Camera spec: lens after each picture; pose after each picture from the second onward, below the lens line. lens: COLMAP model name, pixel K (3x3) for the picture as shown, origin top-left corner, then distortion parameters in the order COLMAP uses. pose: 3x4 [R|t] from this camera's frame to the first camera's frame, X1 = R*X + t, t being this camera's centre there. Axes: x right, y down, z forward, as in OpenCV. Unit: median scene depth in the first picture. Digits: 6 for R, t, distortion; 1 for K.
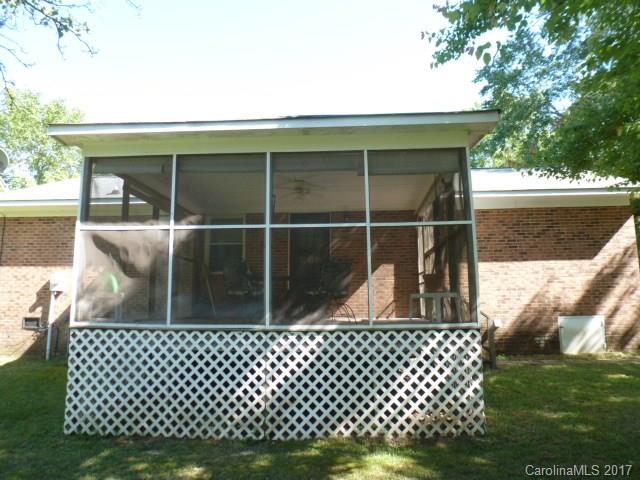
lens RADIAL K [[456.7, 0, 319.5], [0, 456.7, 238.8], [0, 0, 1]] dist [-0.054215, 0.014417]
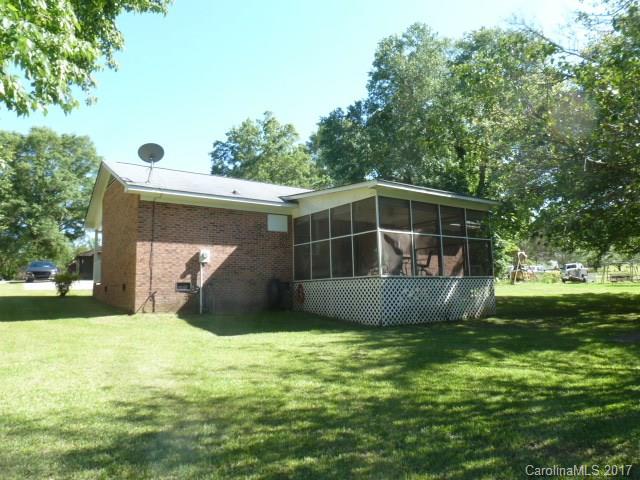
lens RADIAL K [[456.7, 0, 320.0], [0, 456.7, 240.2], [0, 0, 1]] dist [-0.054215, 0.014417]
pose [[0.775648, 0.061049, 0.628207, -1.168337], [-0.076849, 0.997041, -0.002006, 0.025933], [-0.626470, -0.046721, 0.778044, -0.265705]]
